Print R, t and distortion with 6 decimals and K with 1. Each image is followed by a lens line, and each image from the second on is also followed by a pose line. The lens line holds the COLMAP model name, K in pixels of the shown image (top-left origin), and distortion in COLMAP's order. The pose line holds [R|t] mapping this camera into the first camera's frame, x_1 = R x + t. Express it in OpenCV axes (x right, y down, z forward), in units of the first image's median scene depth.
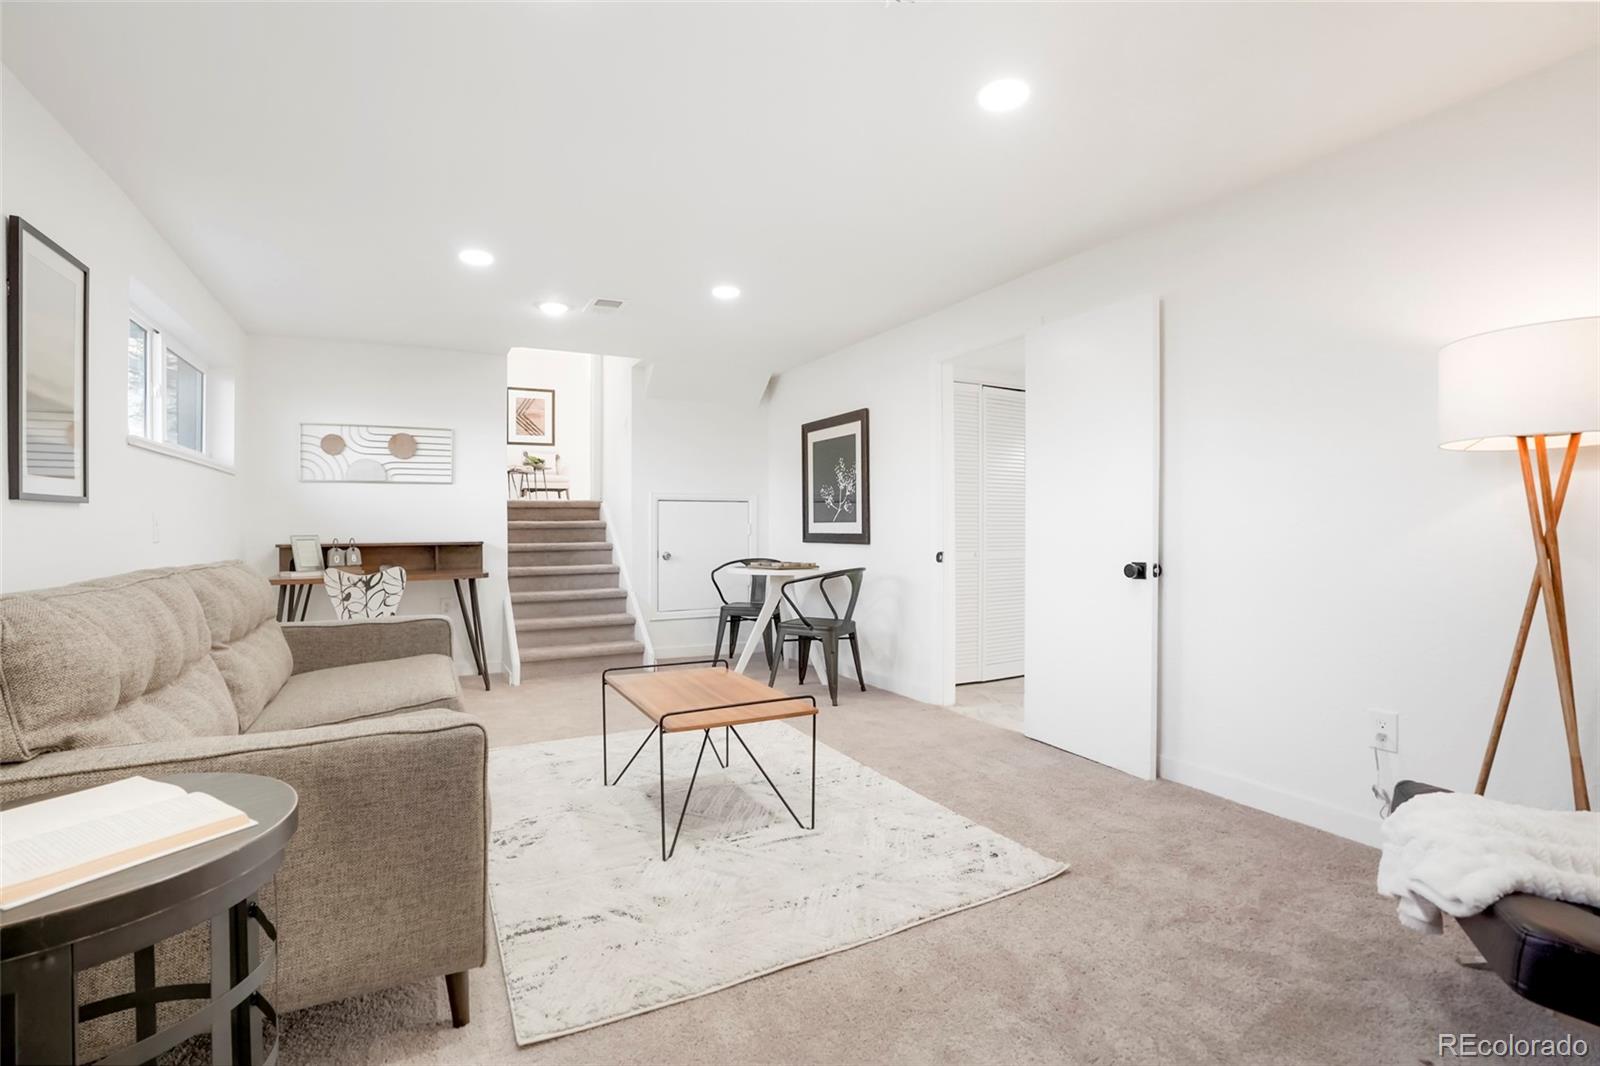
lens RADIAL K [[747.5, 0, 800.0], [0, 747.5, 533.0], [0, 0, 1]] dist [-0.082734, 0.033274]
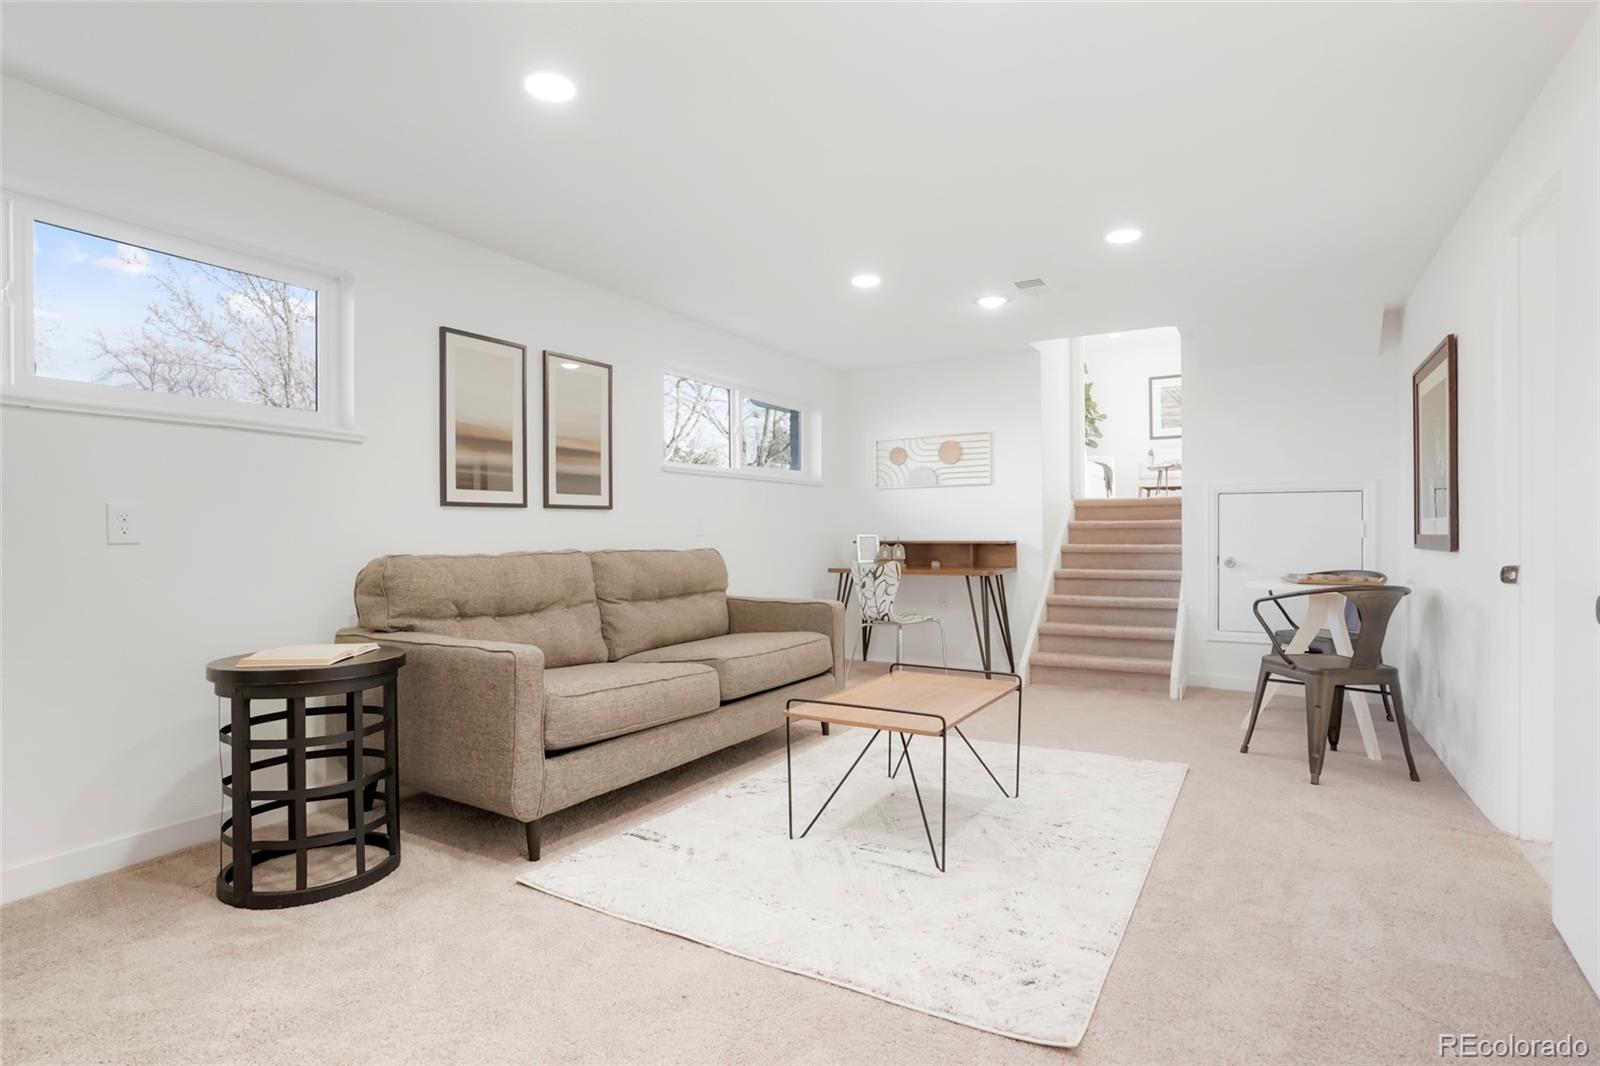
lens RADIAL K [[801.6, 0, 800.0], [0, 801.6, 533.0], [0, 0, 1]] dist [-0.038592, 0.012193]
pose [[0.521335, 0.002994, -0.853347, 0.384260], [-0.008125, 0.999966, -0.001456, 0.005276], [0.853314, 0.007692, 0.521341, 0.200129]]
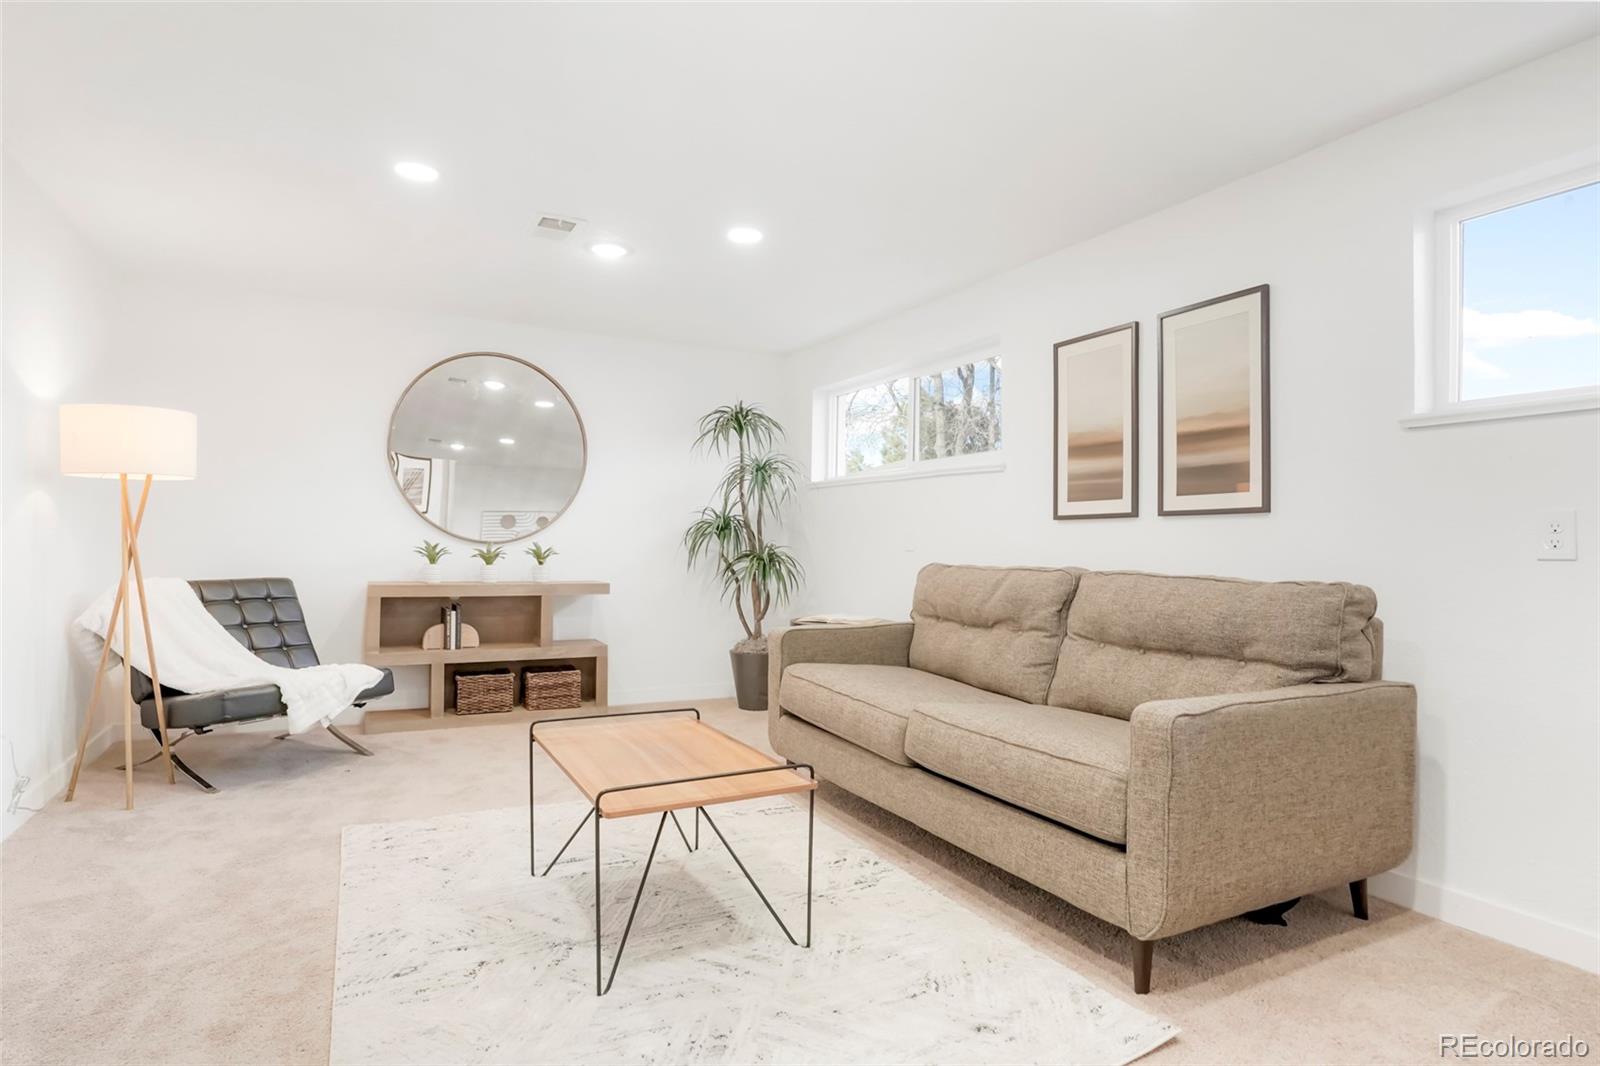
lens RADIAL K [[861.7, 0, 800.0], [0, 861.7, 533.0], [0, 0, 1]] dist [0.001031, 0.000127]
pose [[-0.999887, -0.001893, -0.014889, -0.151375], [-0.001933, 0.999995, 0.002670, -0.007208], [0.014884, 0.002698, -0.999886, 1.087640]]
